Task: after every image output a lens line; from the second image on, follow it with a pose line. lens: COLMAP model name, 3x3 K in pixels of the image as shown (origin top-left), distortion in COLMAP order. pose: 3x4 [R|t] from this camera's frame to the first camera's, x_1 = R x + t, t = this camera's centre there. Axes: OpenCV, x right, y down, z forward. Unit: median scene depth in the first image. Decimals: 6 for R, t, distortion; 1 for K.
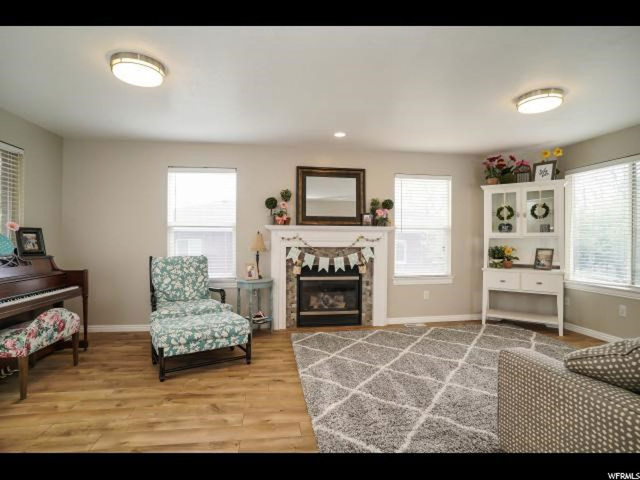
lens RADIAL K [[337.8, 0, 313.6], [0, 337.8, 238.9], [0, 0, 1]] dist [-0.064726, 0.025987]
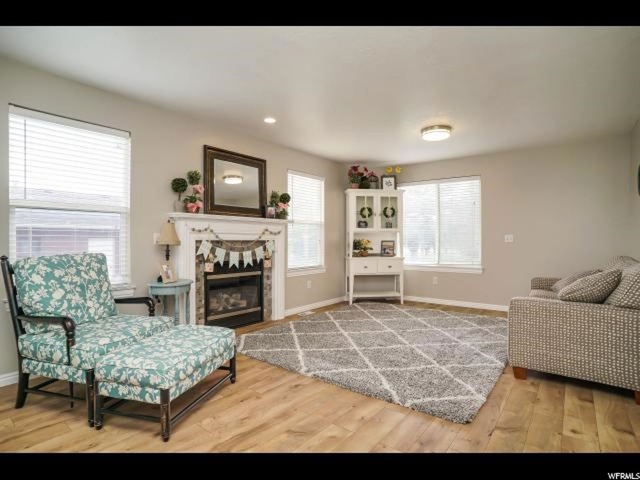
lens RADIAL K [[337.8, 0, 318.1], [0, 337.8, 238.8], [0, 0, 1]] dist [-0.064726, 0.025987]
pose [[0.723710, -0.001898, 0.690101, -0.429655], [0.004786, 0.999986, -0.002269, 0.023793], [-0.690087, 0.004945, 0.723709, 0.204455]]
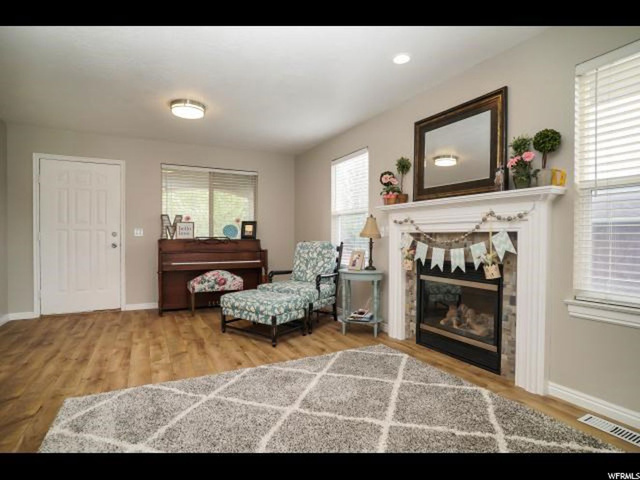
lens RADIAL K [[337.8, 0, 316.1], [0, 337.8, 239.0], [0, 0, 1]] dist [-0.064726, 0.025987]
pose [[0.330177, 0.002853, -0.943915, 0.576123], [0.002647, 0.999989, 0.003948, 0.034210], [0.943915, -0.003802, 0.330166, 0.569128]]
